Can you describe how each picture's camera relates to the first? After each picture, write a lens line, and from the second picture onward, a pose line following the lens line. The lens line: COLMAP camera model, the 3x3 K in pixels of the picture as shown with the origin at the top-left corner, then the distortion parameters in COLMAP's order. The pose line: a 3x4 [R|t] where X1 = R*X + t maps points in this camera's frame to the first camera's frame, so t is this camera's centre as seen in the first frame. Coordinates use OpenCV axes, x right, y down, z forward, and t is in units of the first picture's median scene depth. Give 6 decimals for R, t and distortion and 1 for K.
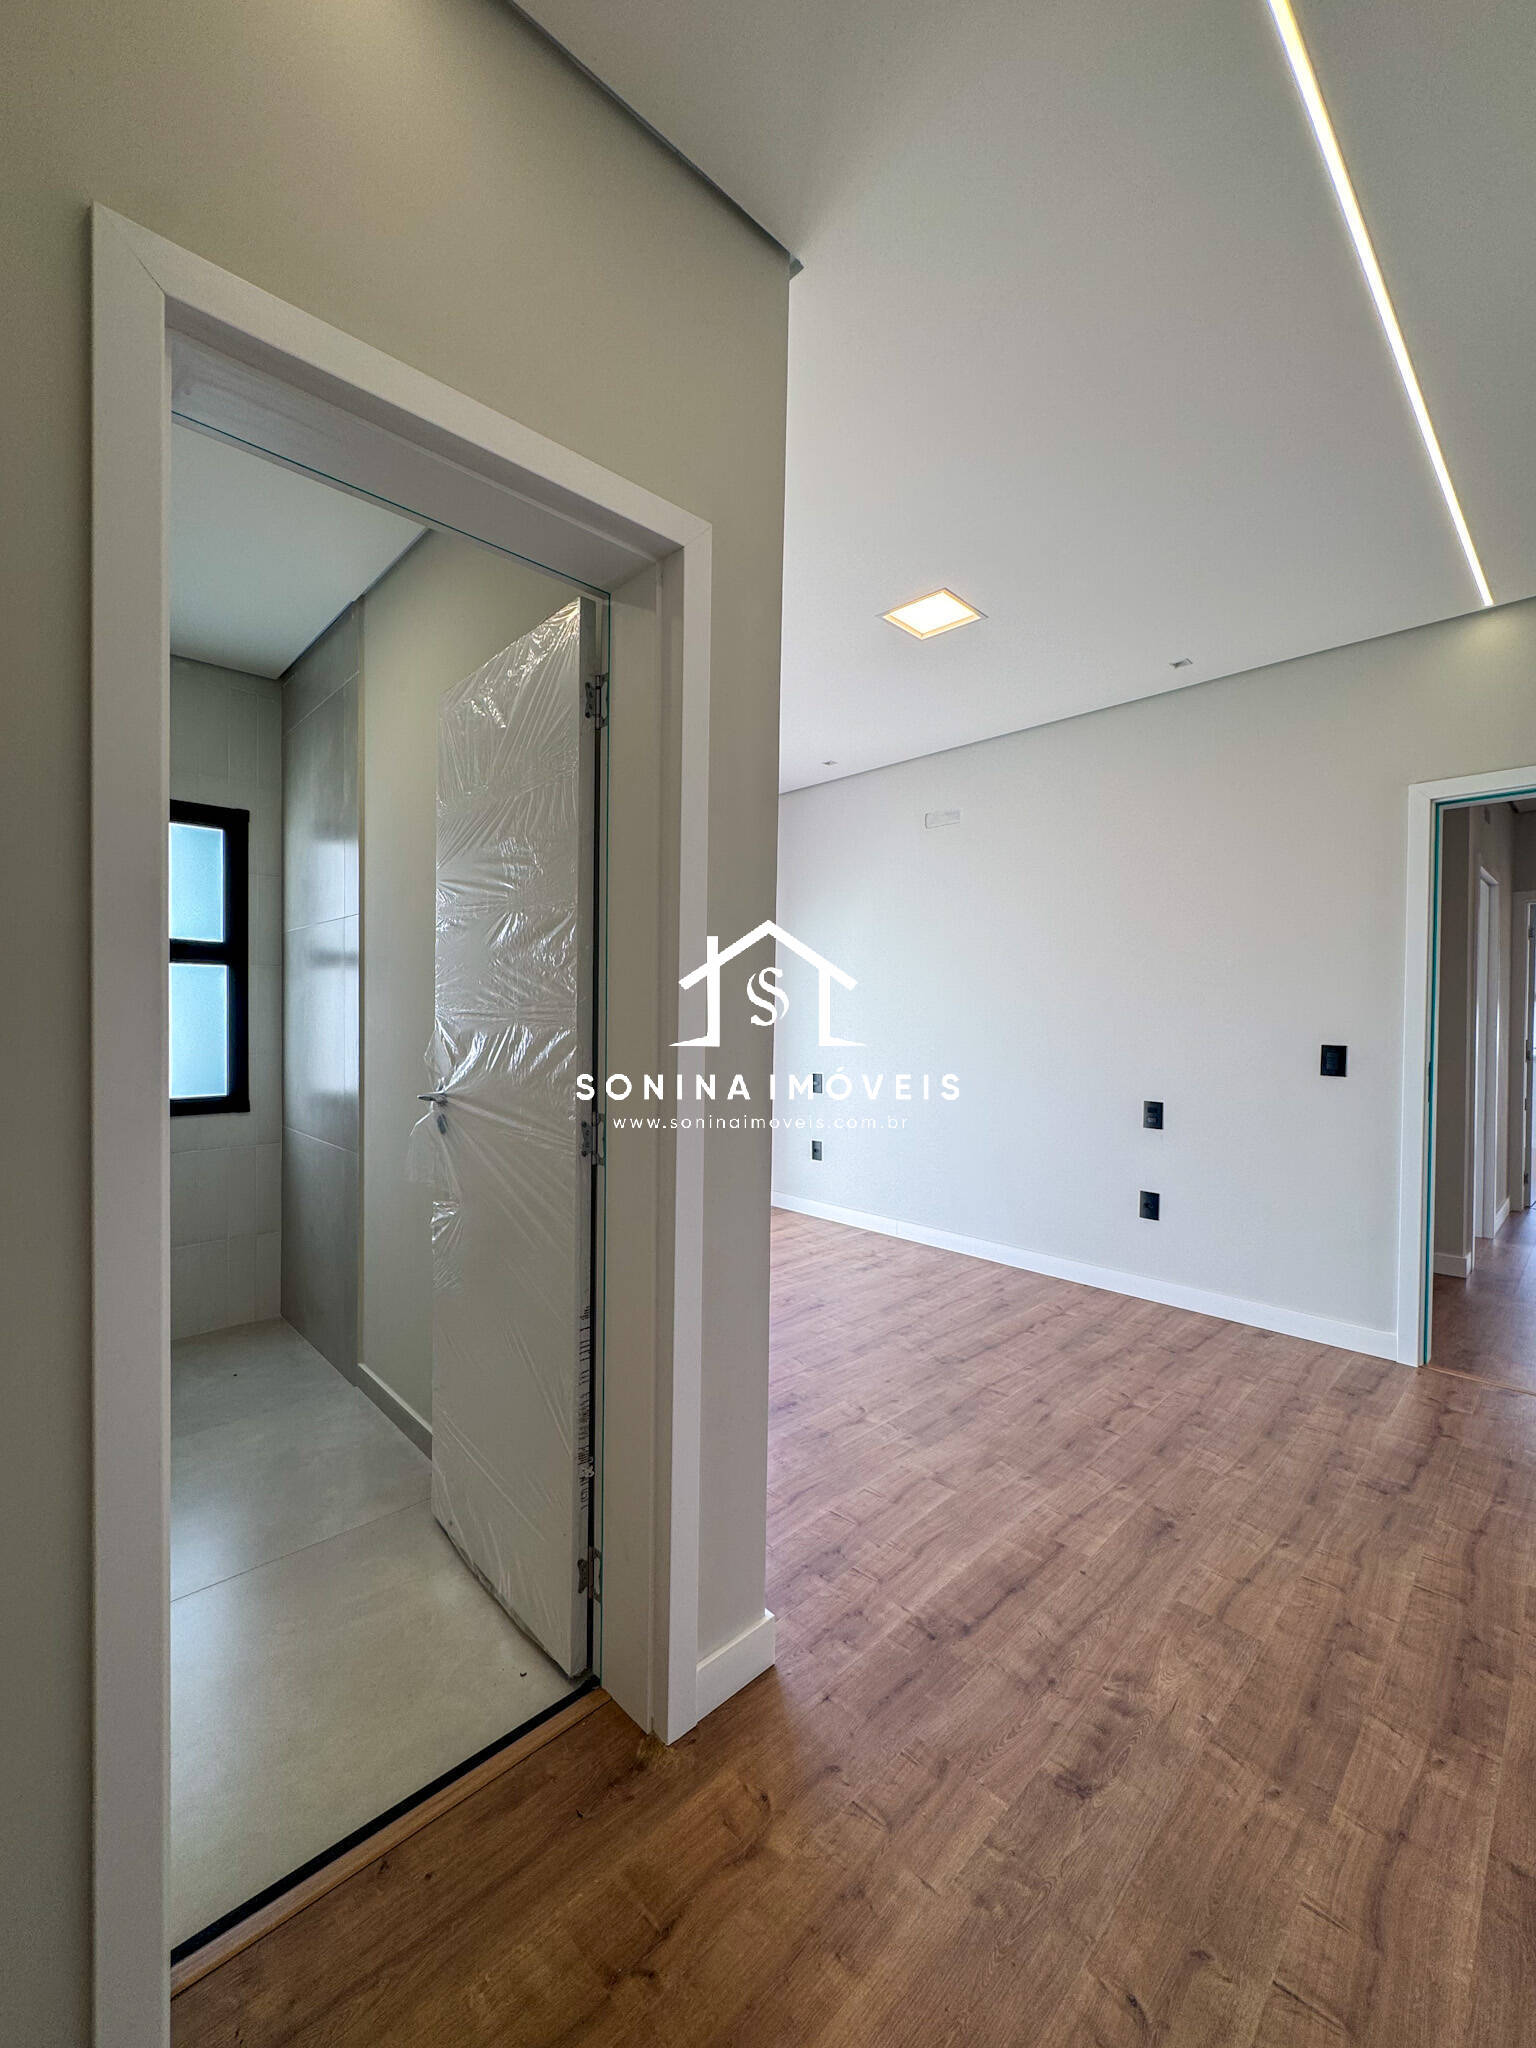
lens RADIAL K [[816.4, 0, 768.0], [0, 816.4, 1024.0], [0, 0, 1]] dist [0.002840, 0.000415]
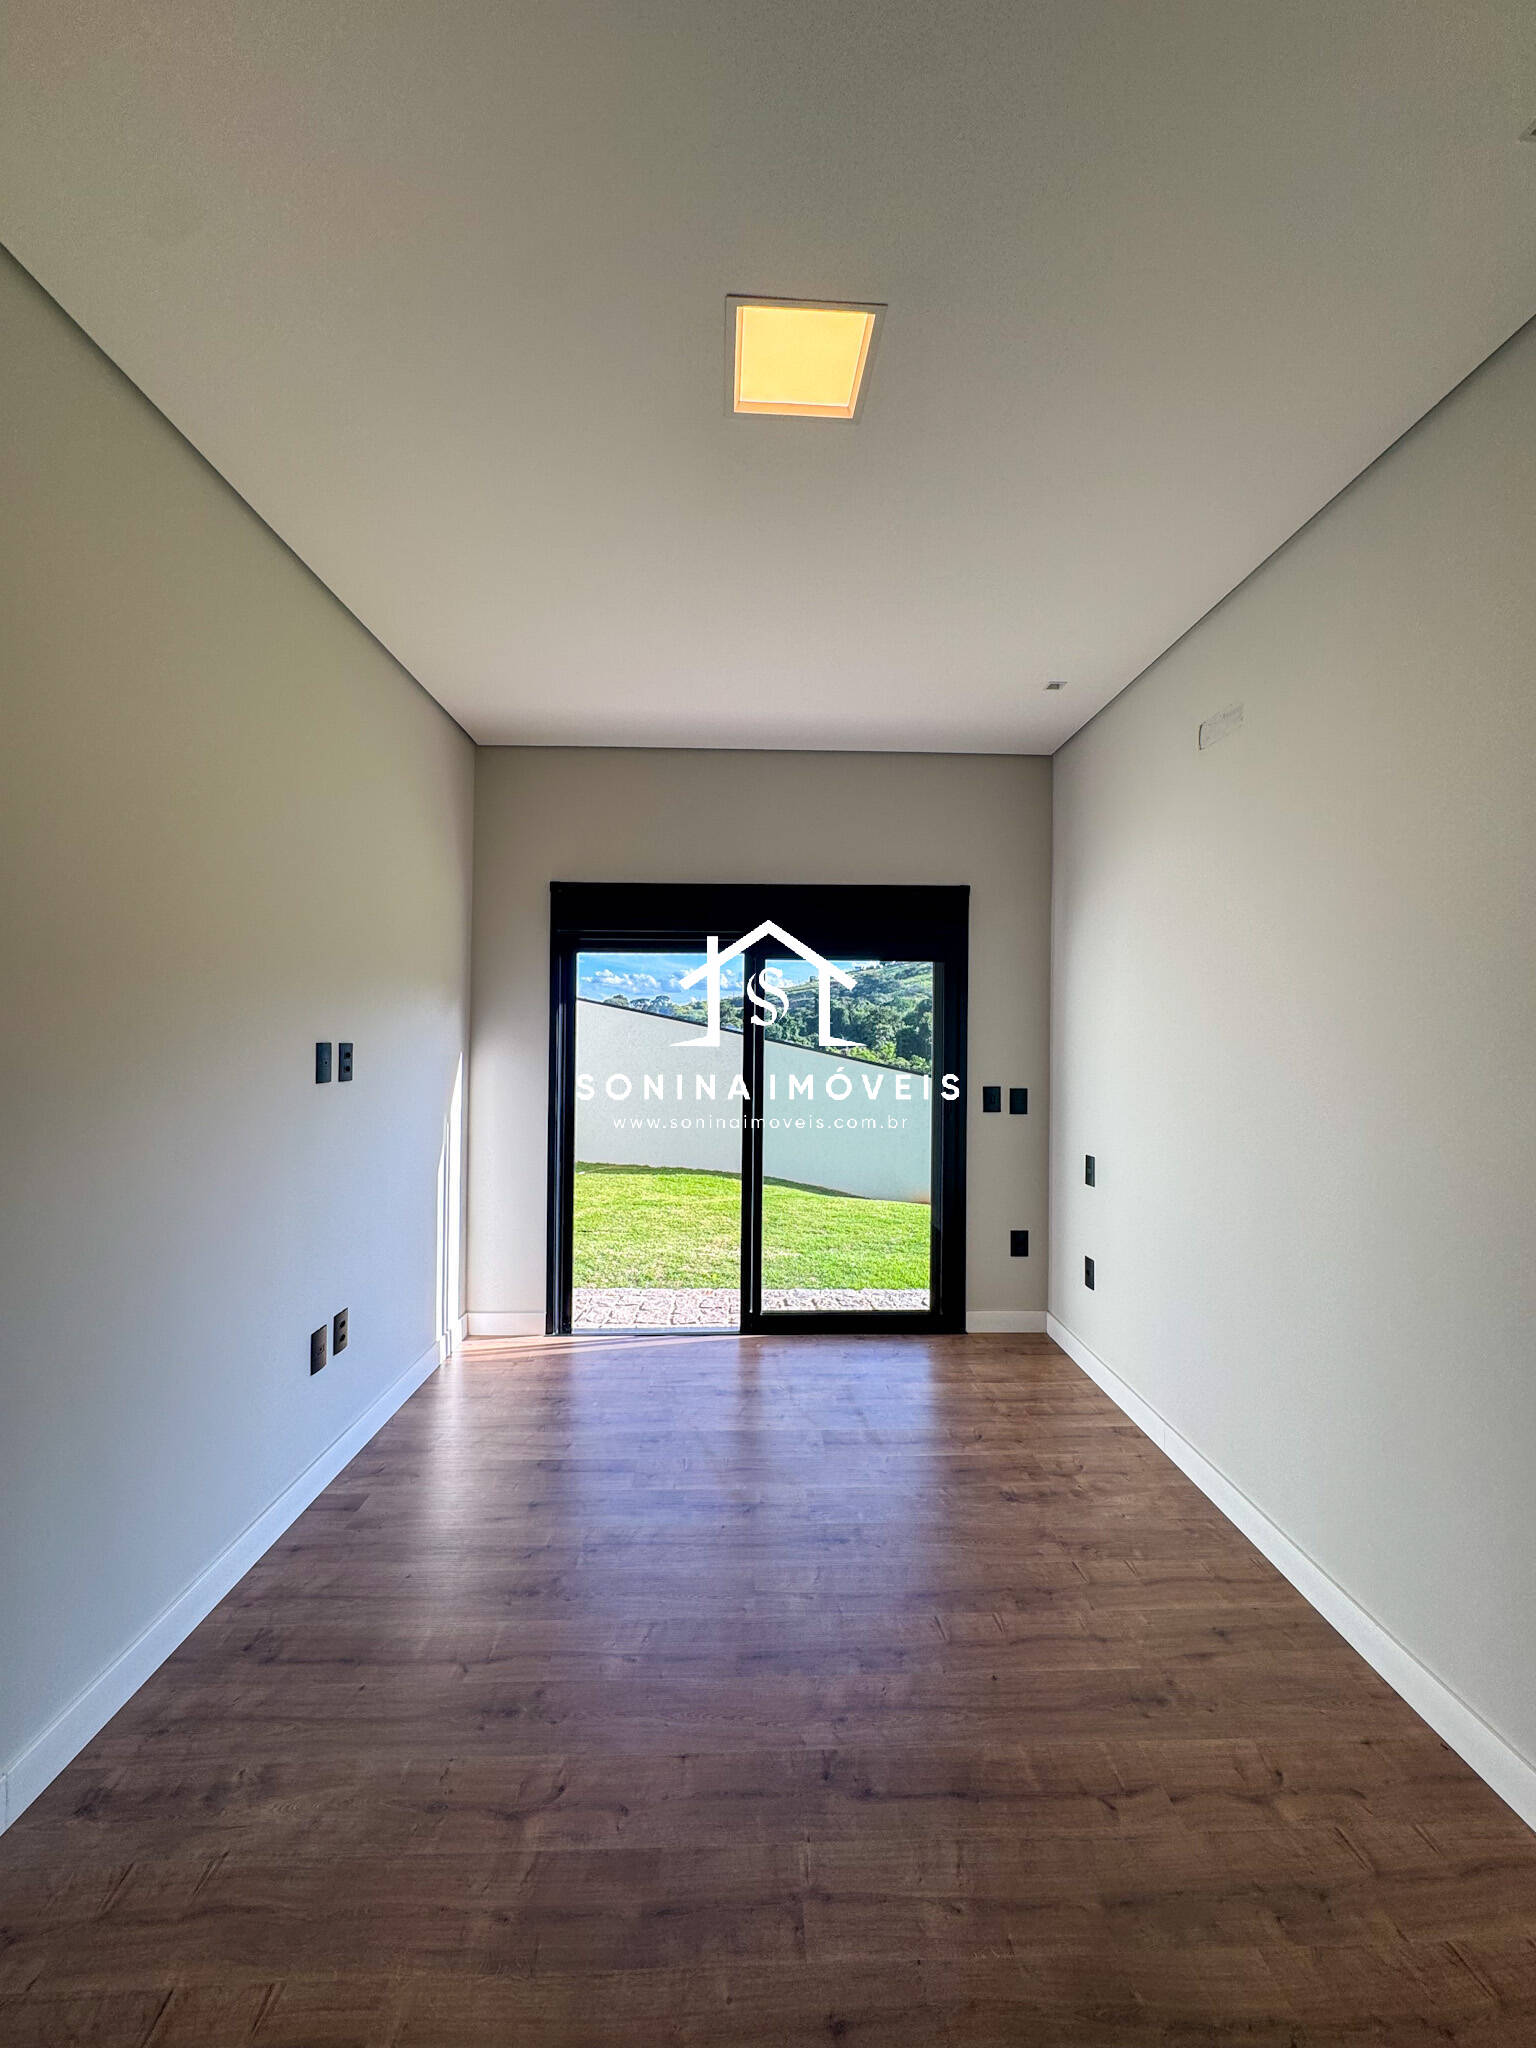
lens RADIAL K [[816.4, 0, 768.0], [0, 816.4, 1024.0], [0, 0, 1]] dist [0.002840, 0.000415]
pose [[0.749118, -0.005067, -0.662418, 0.462224], [-0.017206, 0.999485, -0.027104, -0.035294], [0.662214, 0.031701, 0.748644, 0.504472]]
